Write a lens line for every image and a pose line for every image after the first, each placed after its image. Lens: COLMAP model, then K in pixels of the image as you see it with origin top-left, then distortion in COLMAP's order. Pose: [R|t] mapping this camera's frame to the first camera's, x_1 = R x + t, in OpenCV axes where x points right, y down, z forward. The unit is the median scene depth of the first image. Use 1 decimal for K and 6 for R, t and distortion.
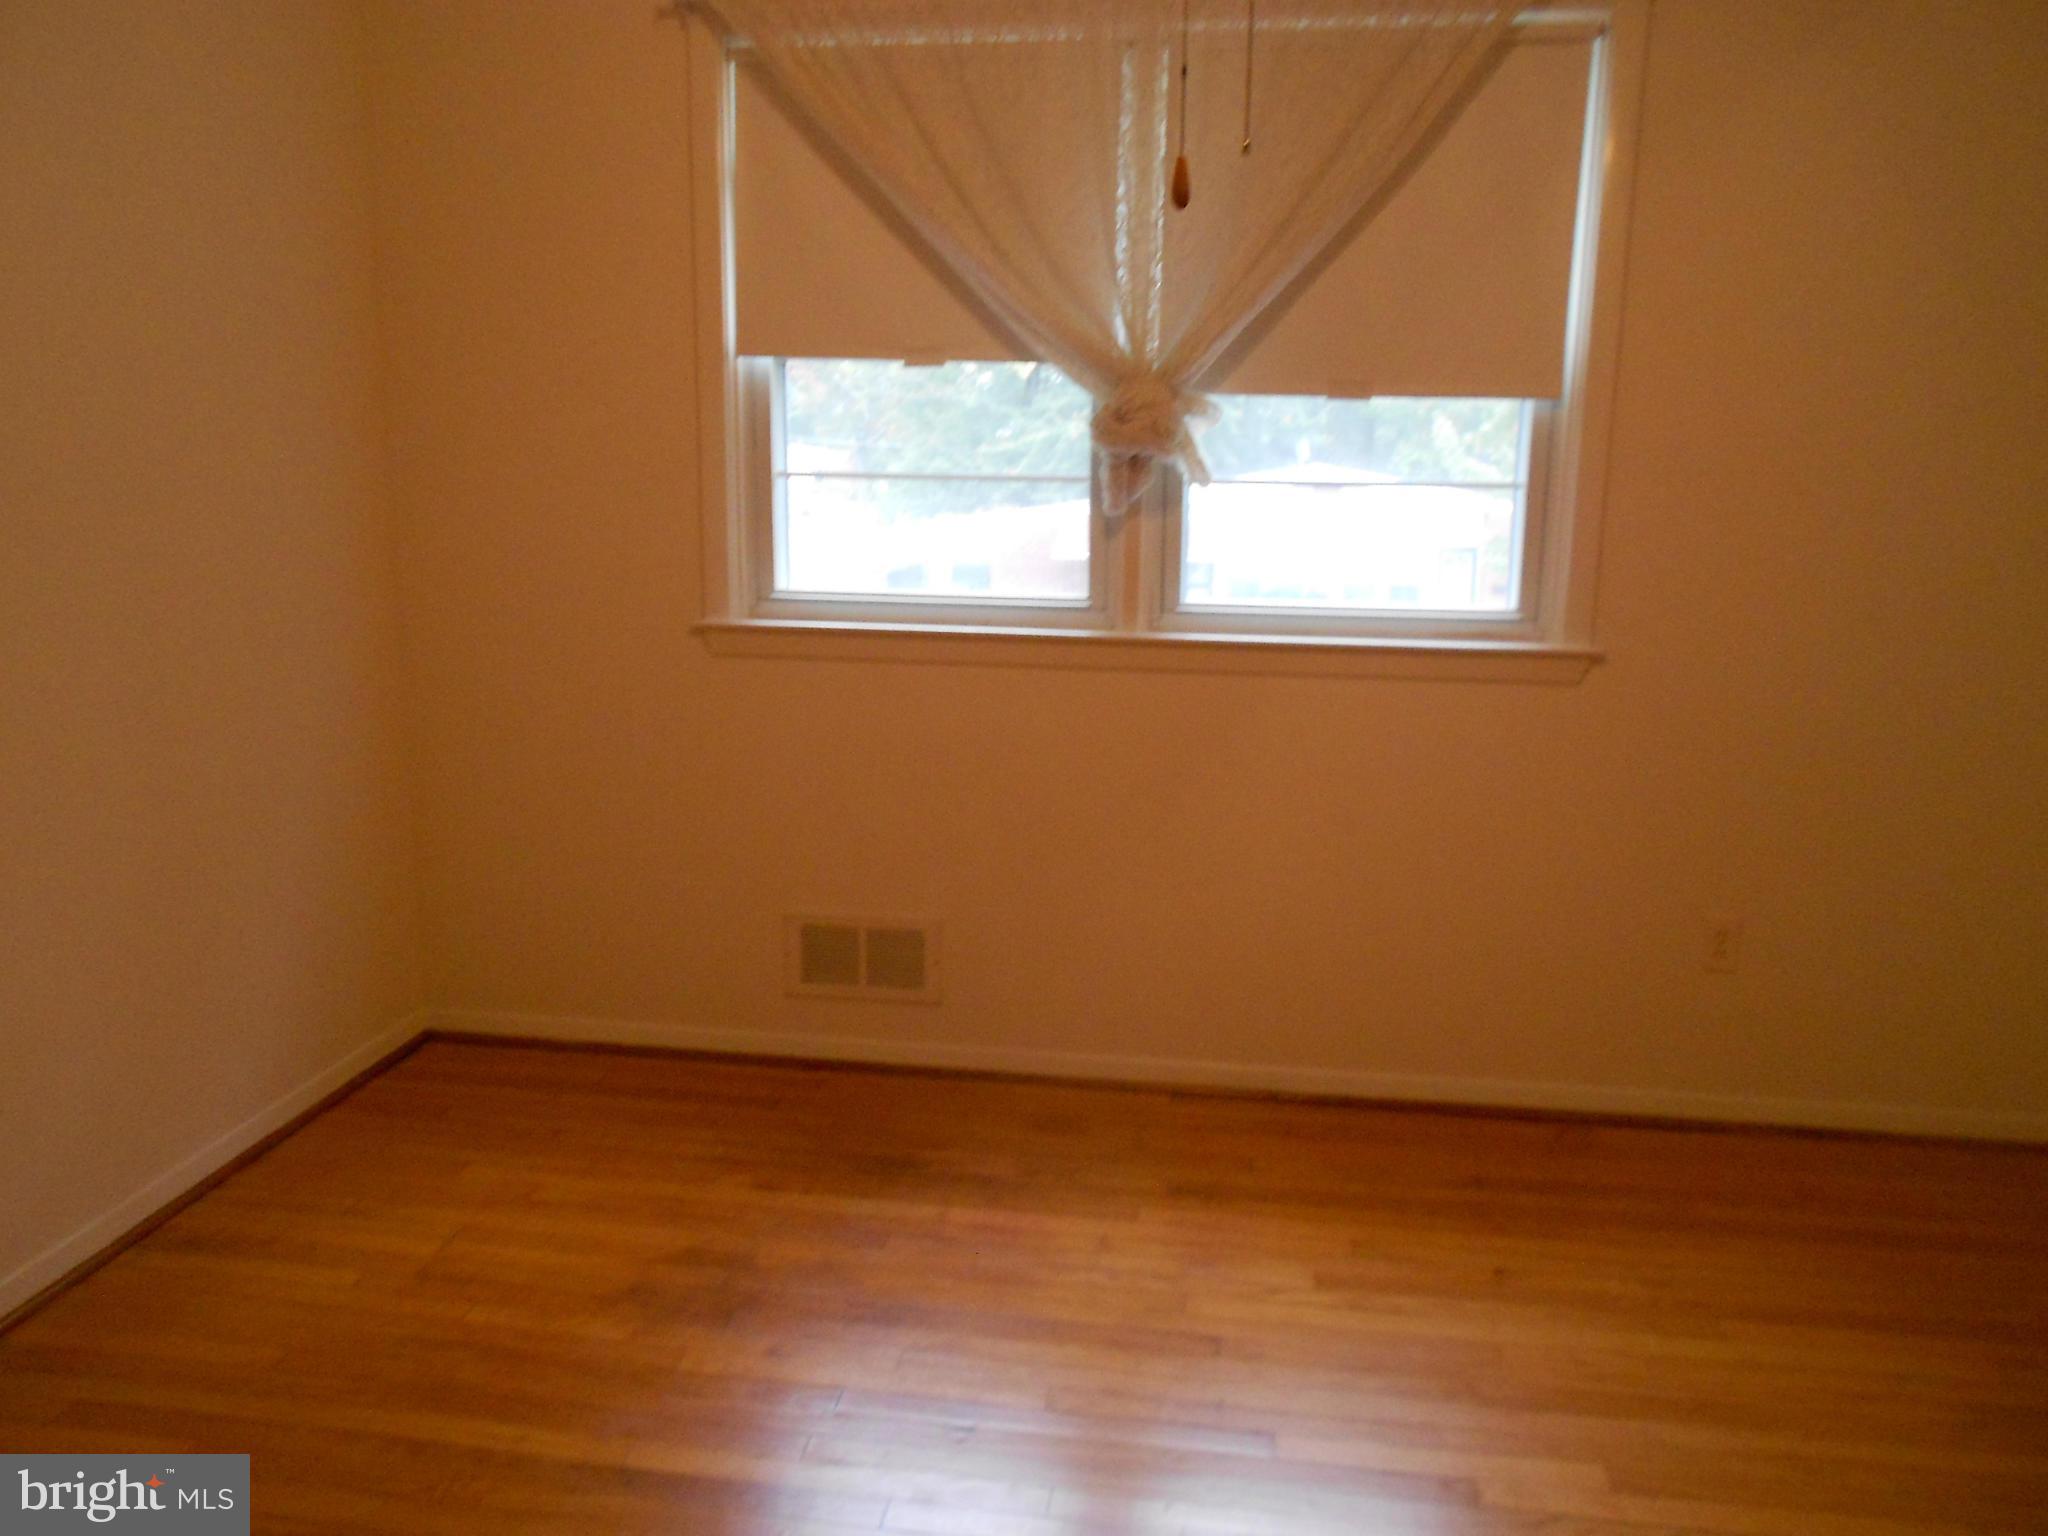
lens RADIAL K [[1563.9, 0, 1023.1], [0, 1563.9, 761.3], [0, 0, 1]] dist [-0.015257, 0.008328]
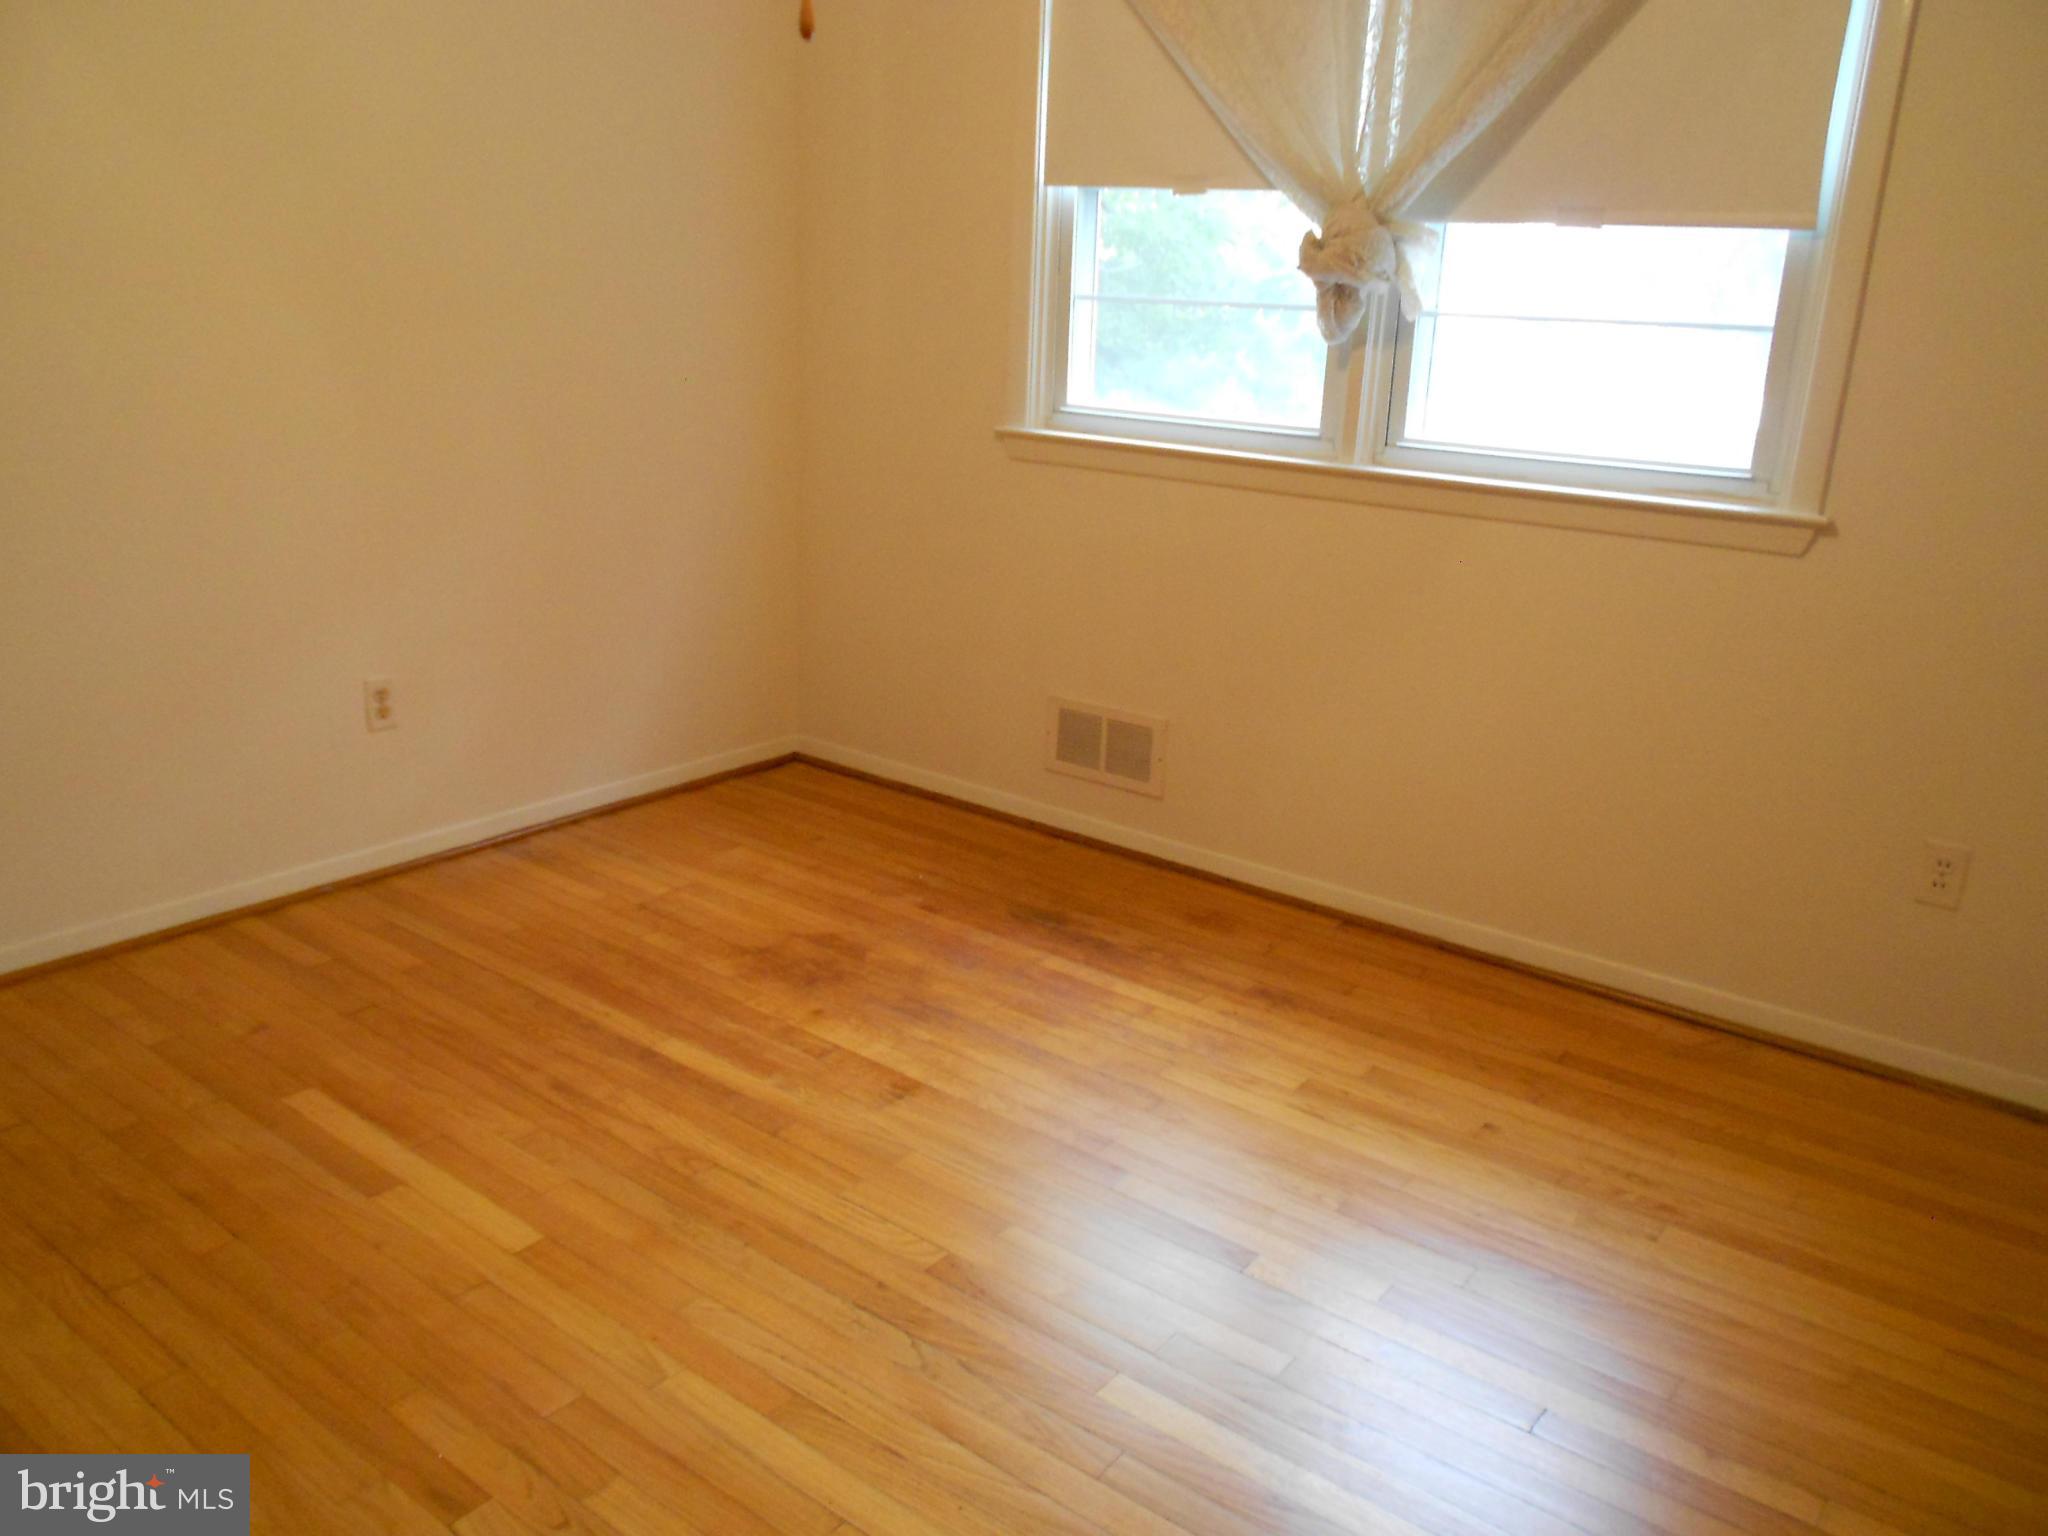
lens RADIAL K [[1563.9, 0, 1025.0], [0, 1563.9, 773.6], [0, 0, 1]] dist [-0.015257, 0.008328]
pose [[0.873799, 0.163590, -0.457944, 0.398113], [-0.116866, 0.984761, 0.128792, 0.010034], [0.472035, -0.059021, 0.879602, -0.001437]]
